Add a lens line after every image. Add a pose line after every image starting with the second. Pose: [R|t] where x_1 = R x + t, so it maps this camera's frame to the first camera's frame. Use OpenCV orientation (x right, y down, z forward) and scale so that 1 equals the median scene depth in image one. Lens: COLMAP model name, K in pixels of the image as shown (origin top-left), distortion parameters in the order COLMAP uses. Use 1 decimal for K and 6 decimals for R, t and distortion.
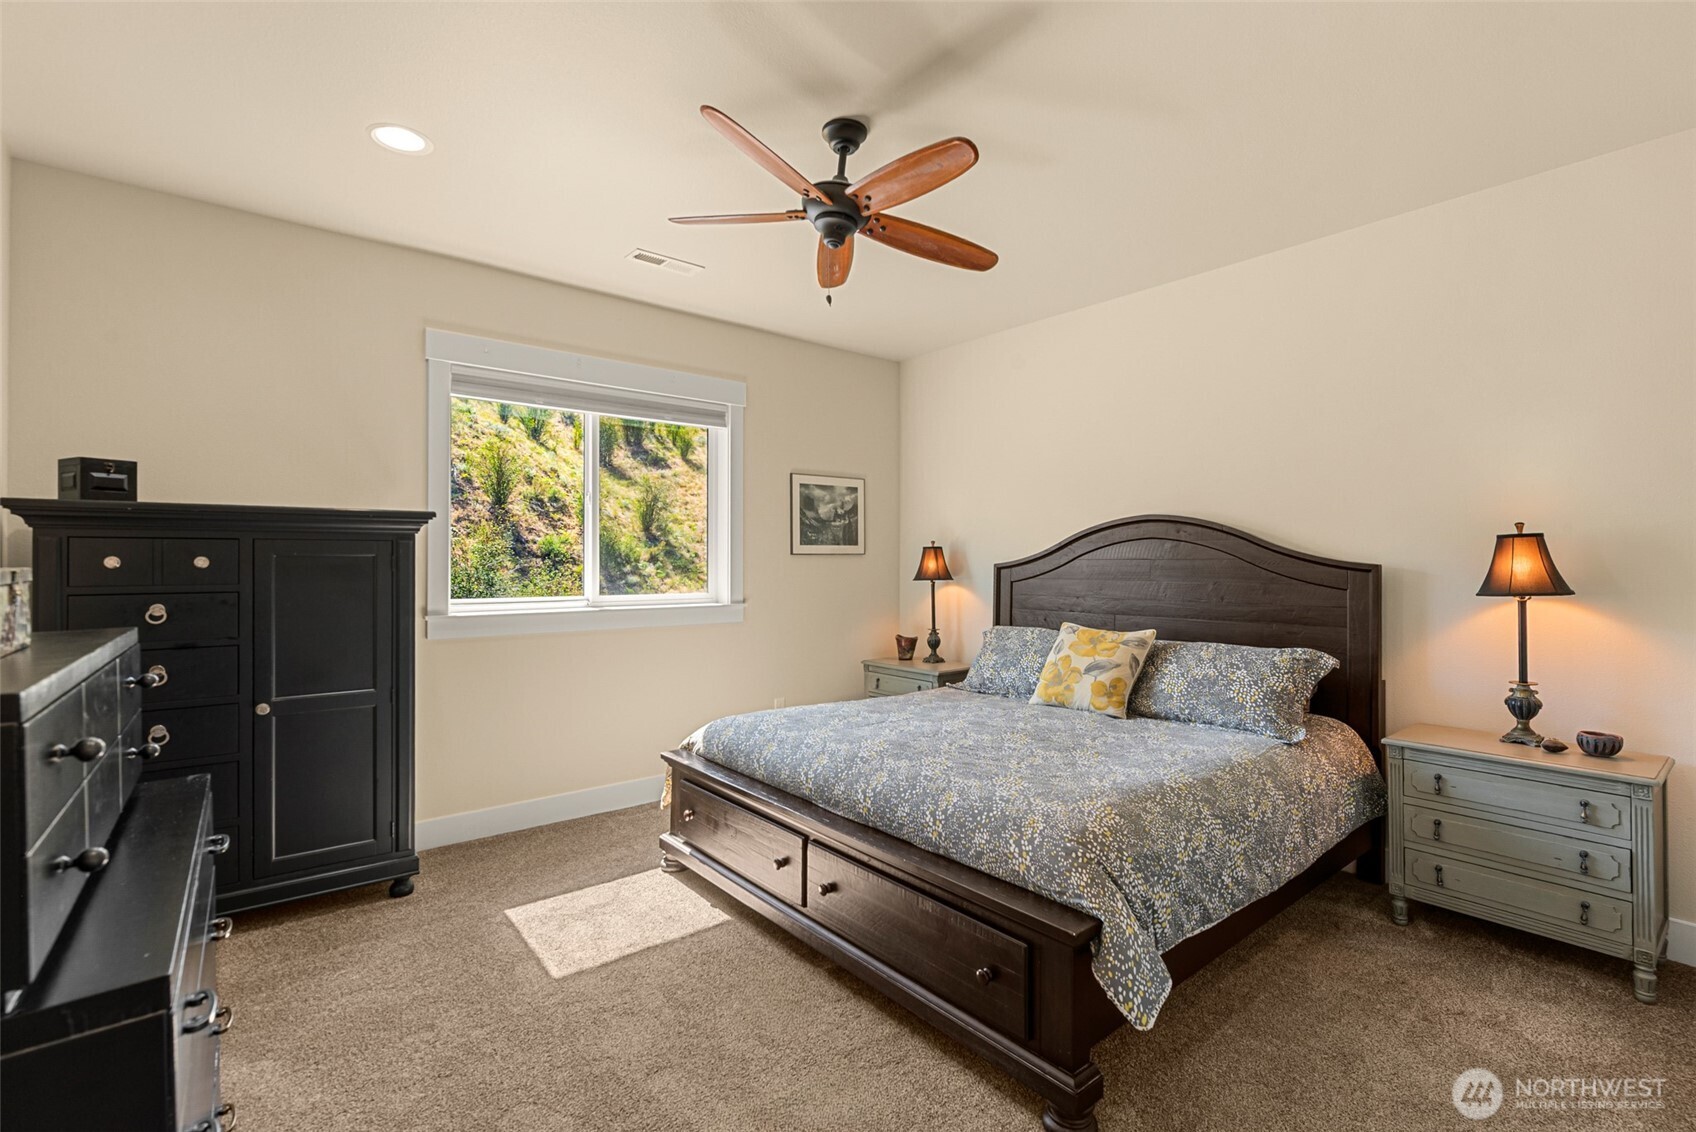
lens RADIAL K [[742.0, 0, 849.0], [0, 742.0, 564.7], [0, 0, 1]] dist [0.001981, -0.000855]
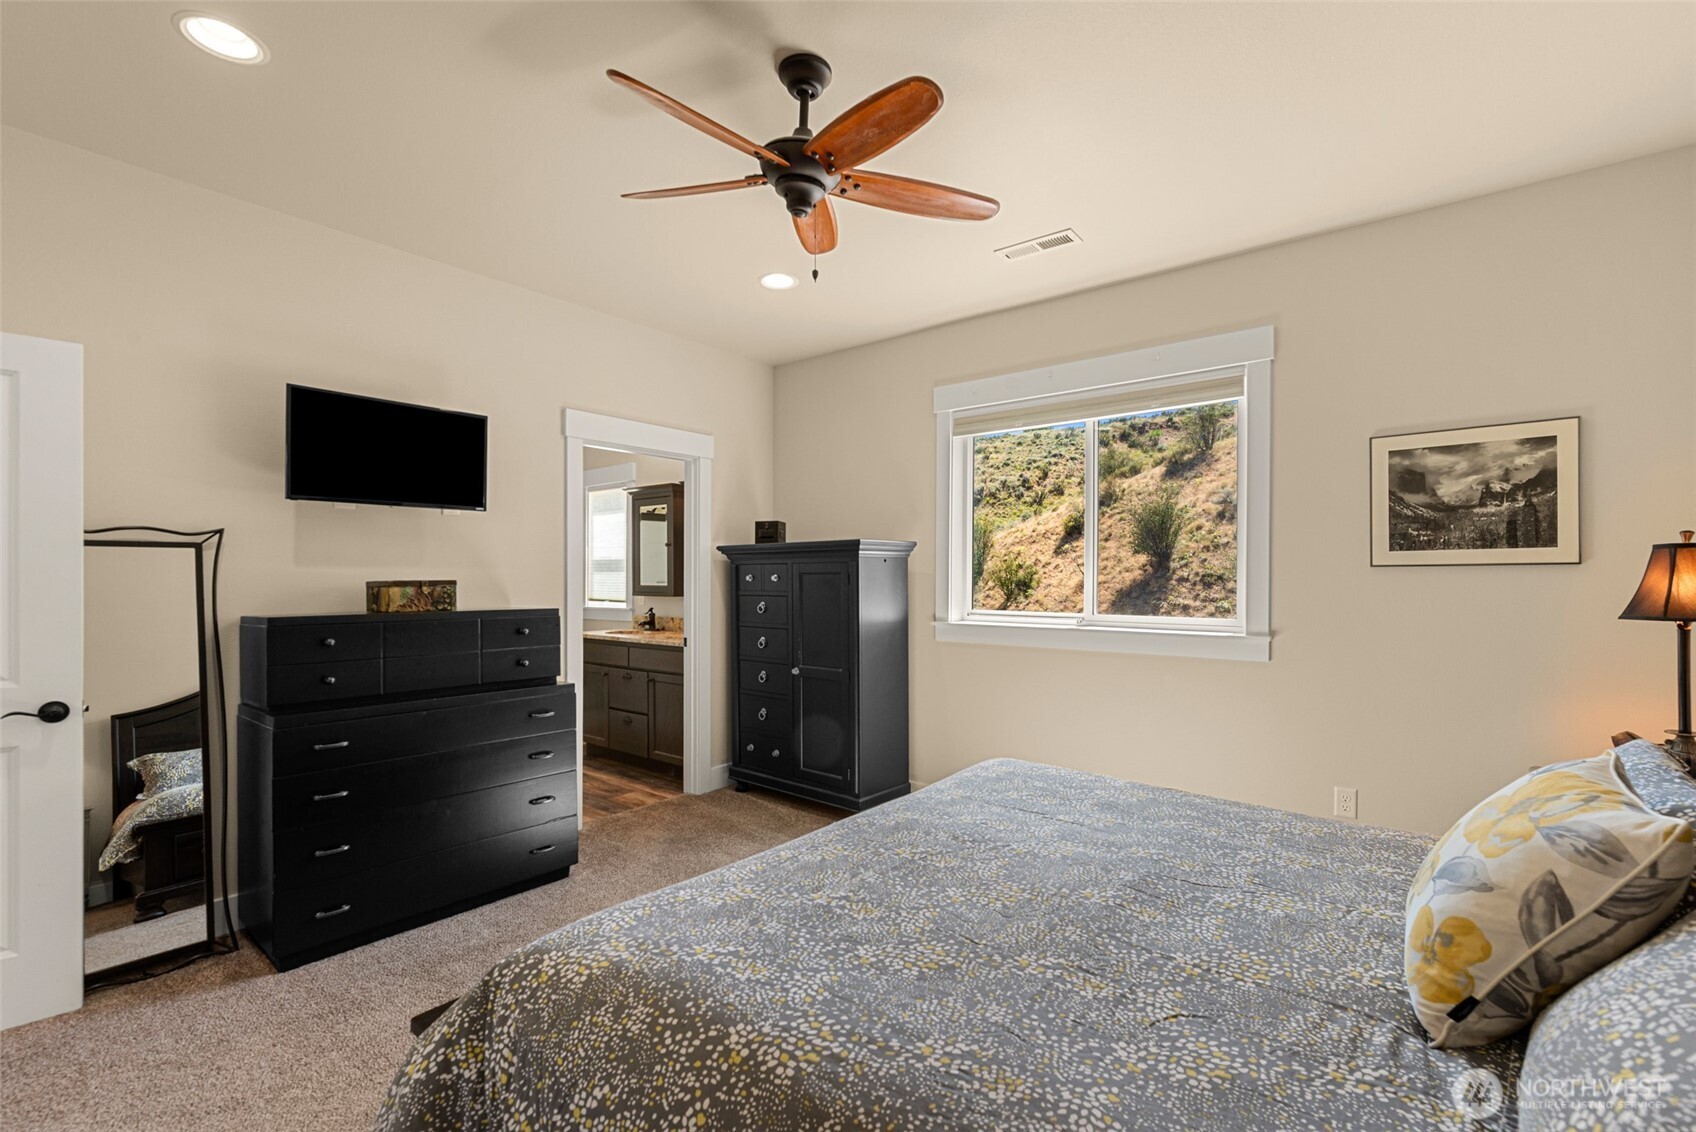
lens RADIAL K [[742.0, 0, 900.4], [0, 742.0, 575.8], [0, 0, 1]] dist [0.001981, -0.000855]
pose [[0.240755, -0.003152, -0.970581, 0.429873], [-0.005341, 0.999975, -0.004572, -0.001273], [0.970571, 0.006285, 0.240732, 0.455387]]
